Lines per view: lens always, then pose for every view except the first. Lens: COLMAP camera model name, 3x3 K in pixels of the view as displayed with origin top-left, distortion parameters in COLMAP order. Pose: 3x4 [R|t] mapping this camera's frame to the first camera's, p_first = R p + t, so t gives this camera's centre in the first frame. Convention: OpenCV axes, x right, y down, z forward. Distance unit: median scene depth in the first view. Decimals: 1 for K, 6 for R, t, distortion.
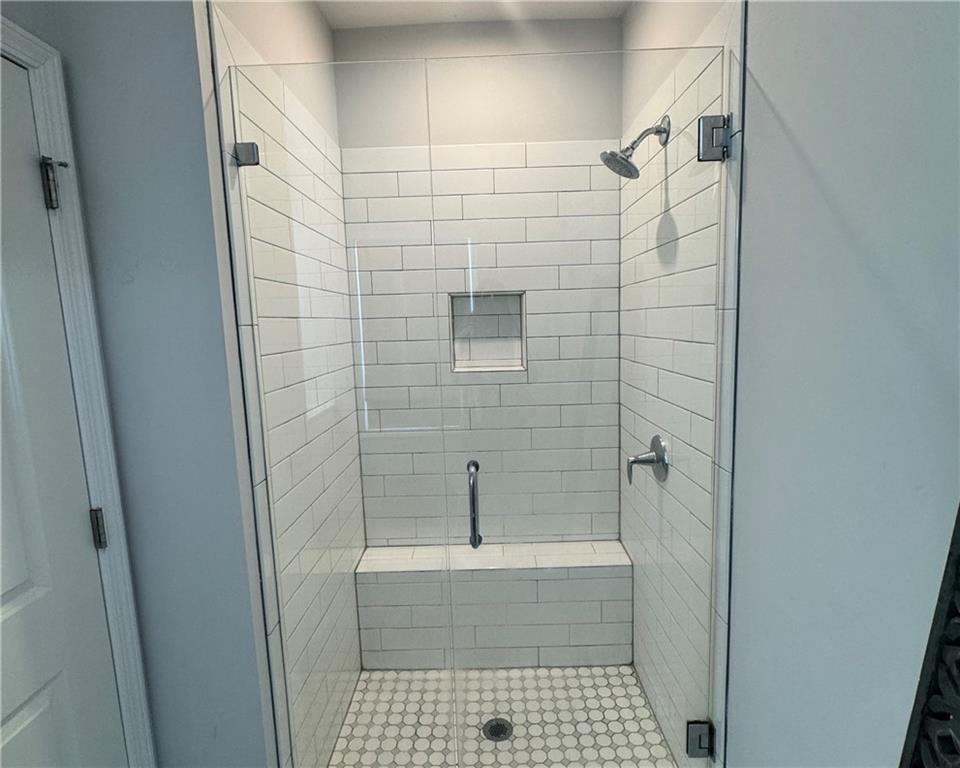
lens RADIAL K [[509.6, 0, 481.9], [0, 509.6, 383.0], [0, 0, 1]] dist [-0.003715, 0.000712]
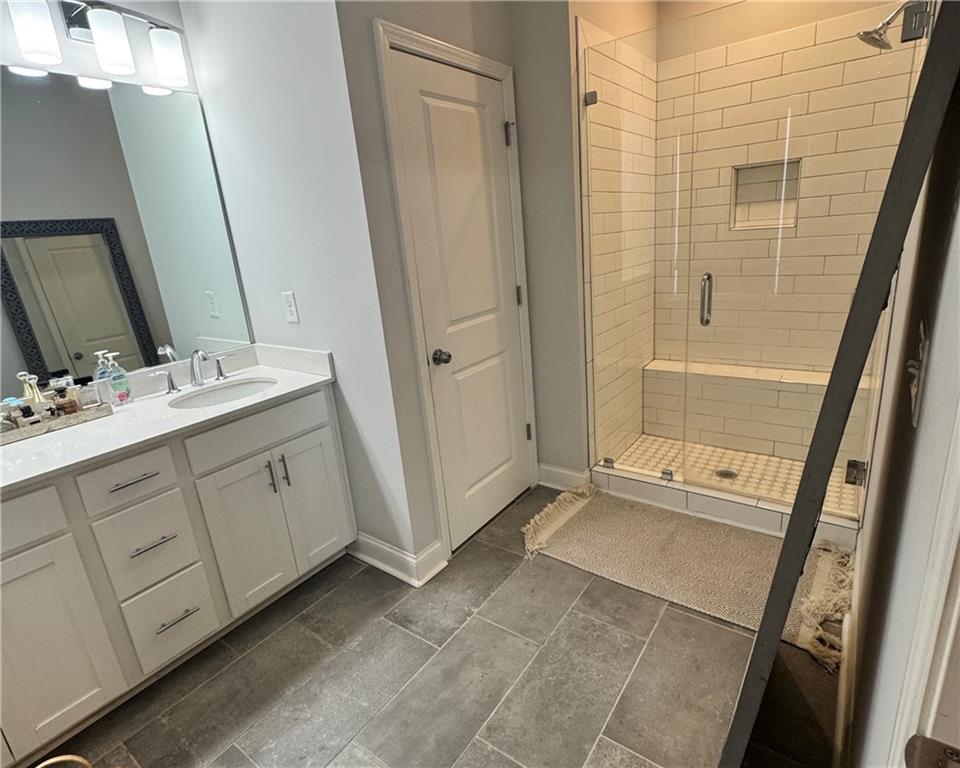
lens RADIAL K [[509.6, 0, 481.9], [0, 509.6, 383.0], [0, 0, 1]] dist [-0.003715, 0.000712]
pose [[0.807600, 0.133585, -0.574402, 0.266844], [-0.016296, 0.978690, 0.204696, 0.121443], [0.589505, -0.155952, 0.792567, -0.548938]]
